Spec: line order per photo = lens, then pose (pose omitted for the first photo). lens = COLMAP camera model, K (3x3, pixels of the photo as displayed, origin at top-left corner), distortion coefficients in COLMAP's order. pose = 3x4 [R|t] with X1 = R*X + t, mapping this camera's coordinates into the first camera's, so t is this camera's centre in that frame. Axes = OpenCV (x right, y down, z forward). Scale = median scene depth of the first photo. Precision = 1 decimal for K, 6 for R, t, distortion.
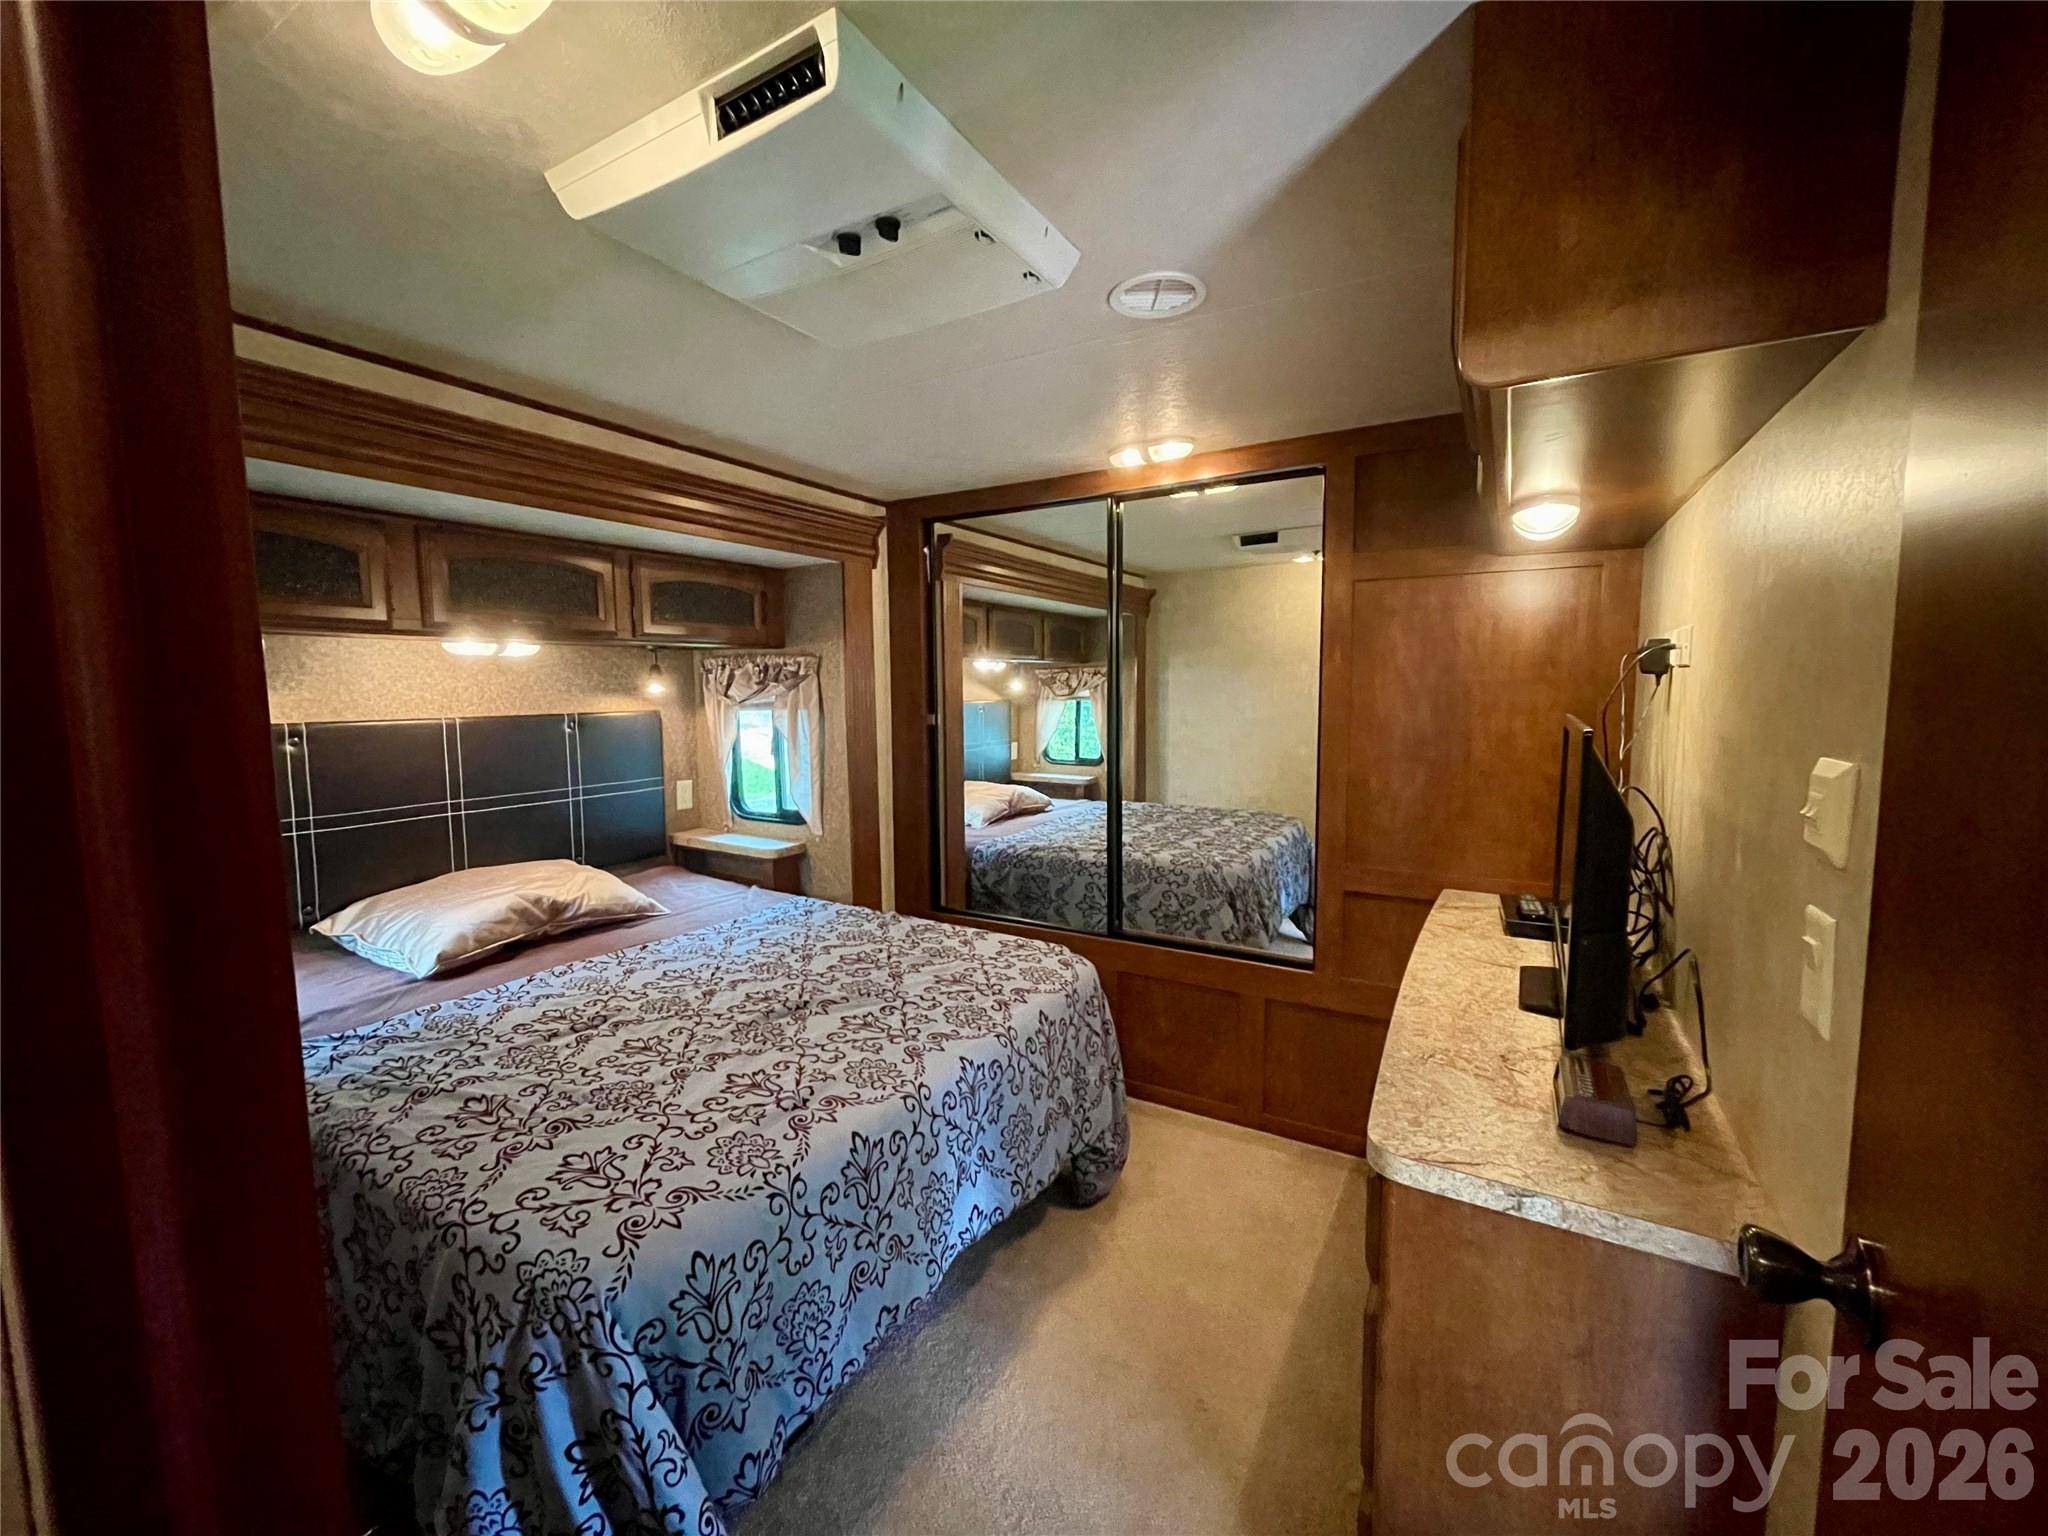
lens RADIAL K [[842.3, 0, 1024.0], [0, 842.3, 768.0], [0, 0, 1]] dist [-0.003318, -0.000032]
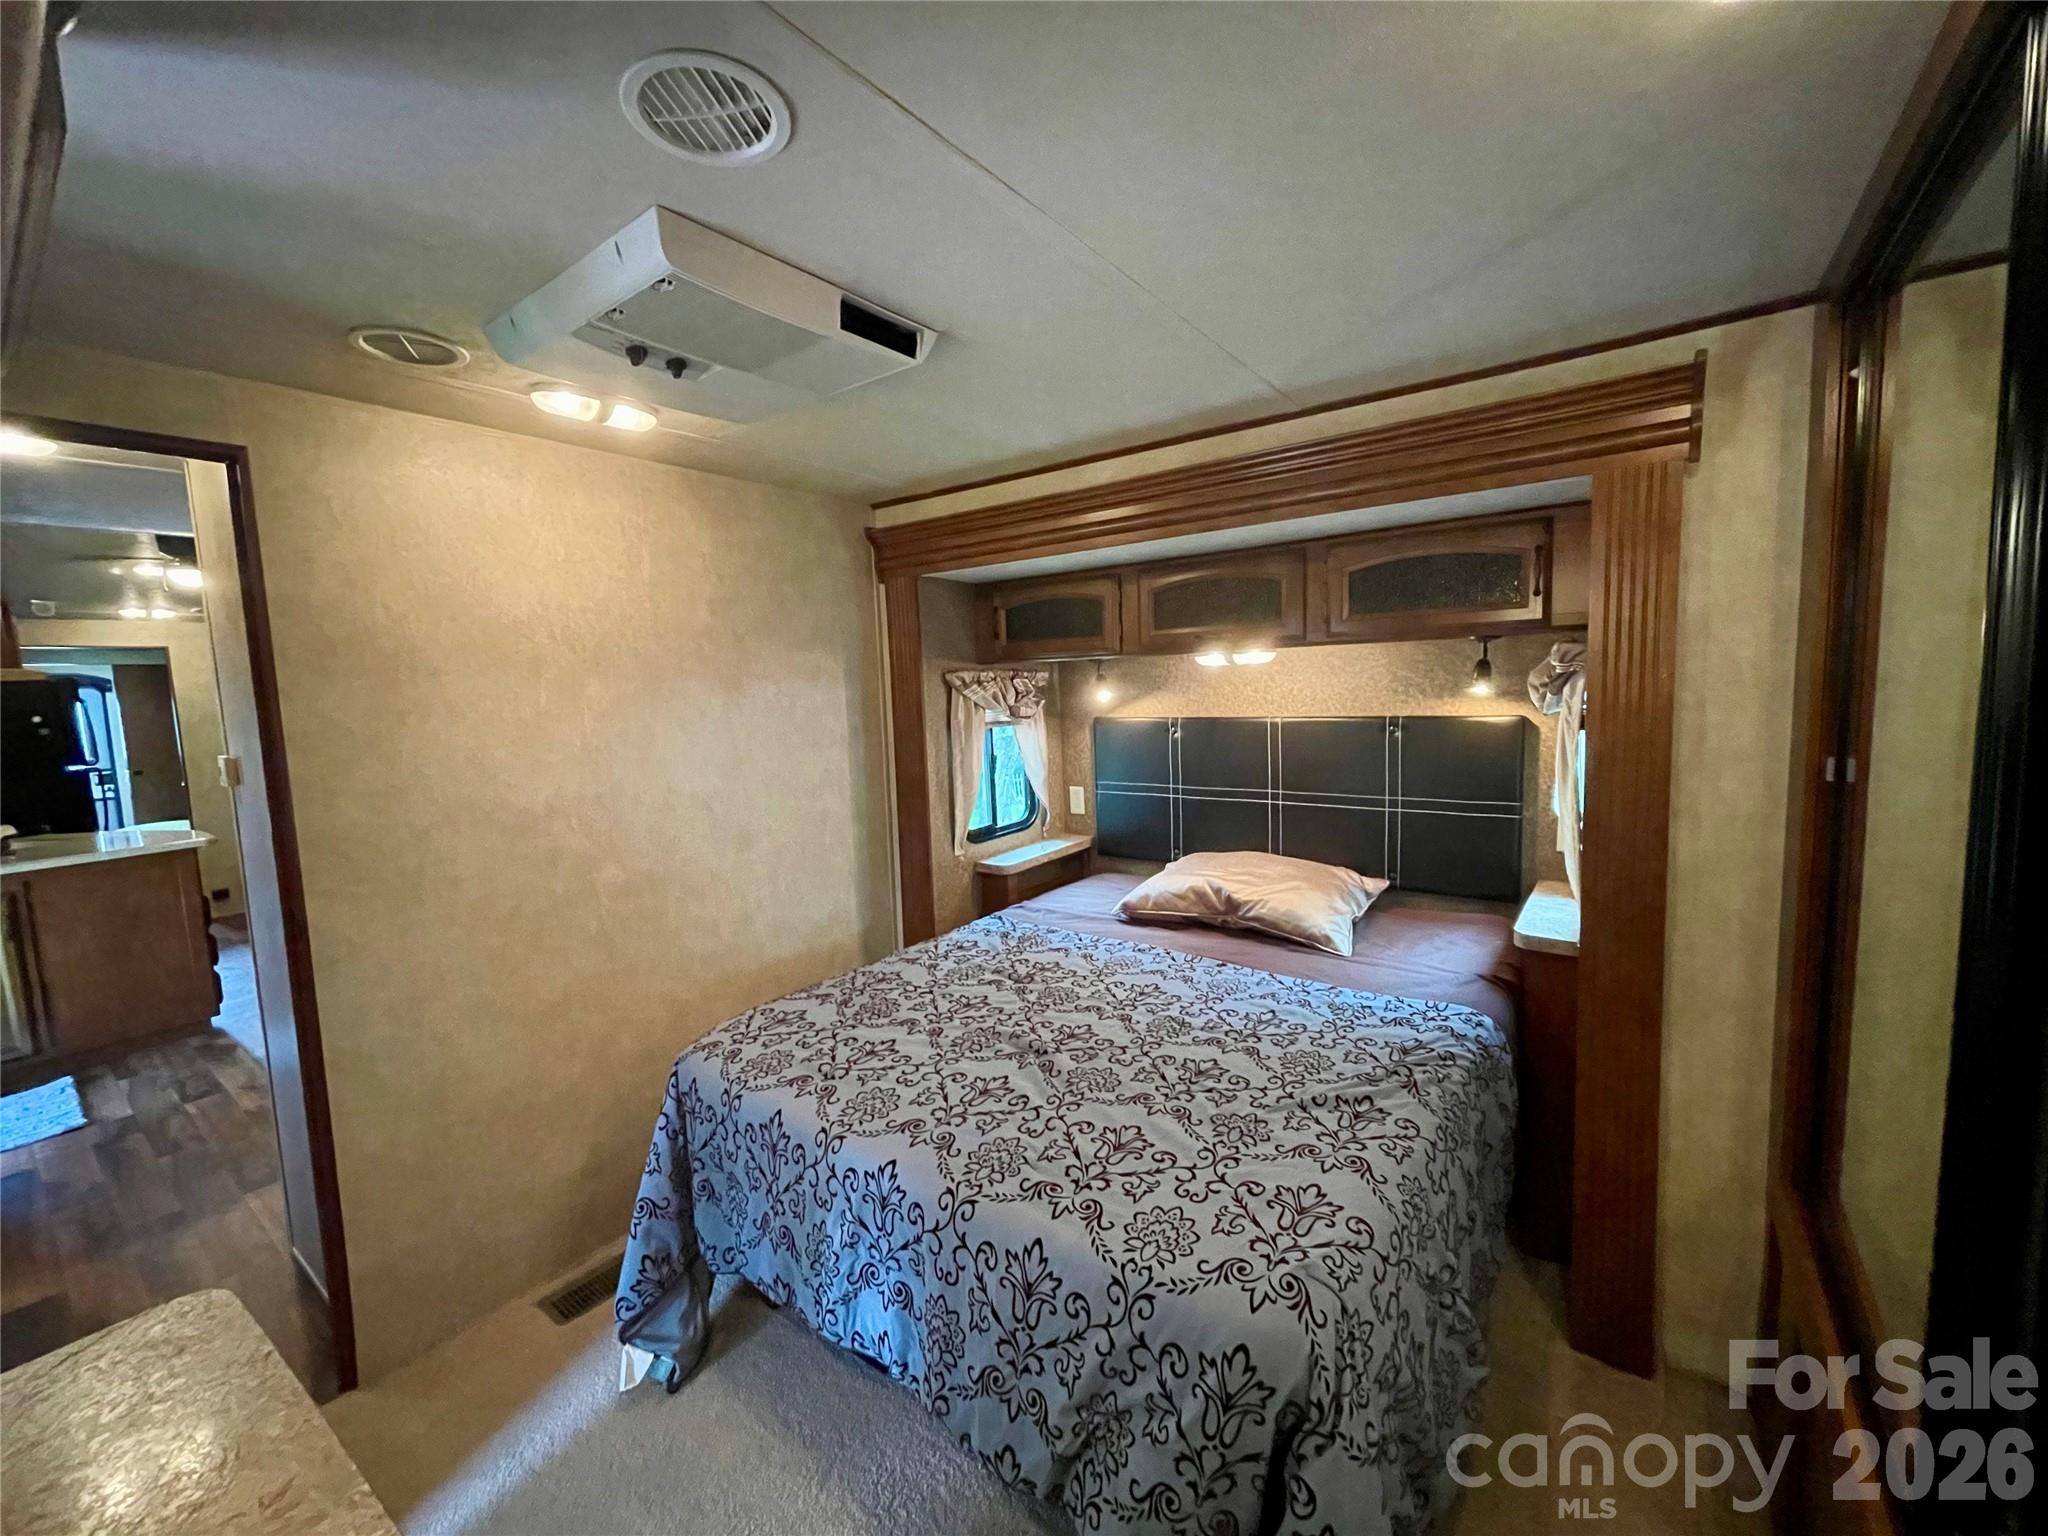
lens RADIAL K [[830.3, 0, 1021.4], [0, 830.3, 758.6], [0, 0, 1]] dist [0.000194, -0.000015]
pose [[-0.123330, 0.092873, -0.988010, 0.542518], [-0.071807, 0.992166, 0.102227, -0.111921], [0.989764, 0.083554, -0.115695, 0.958112]]
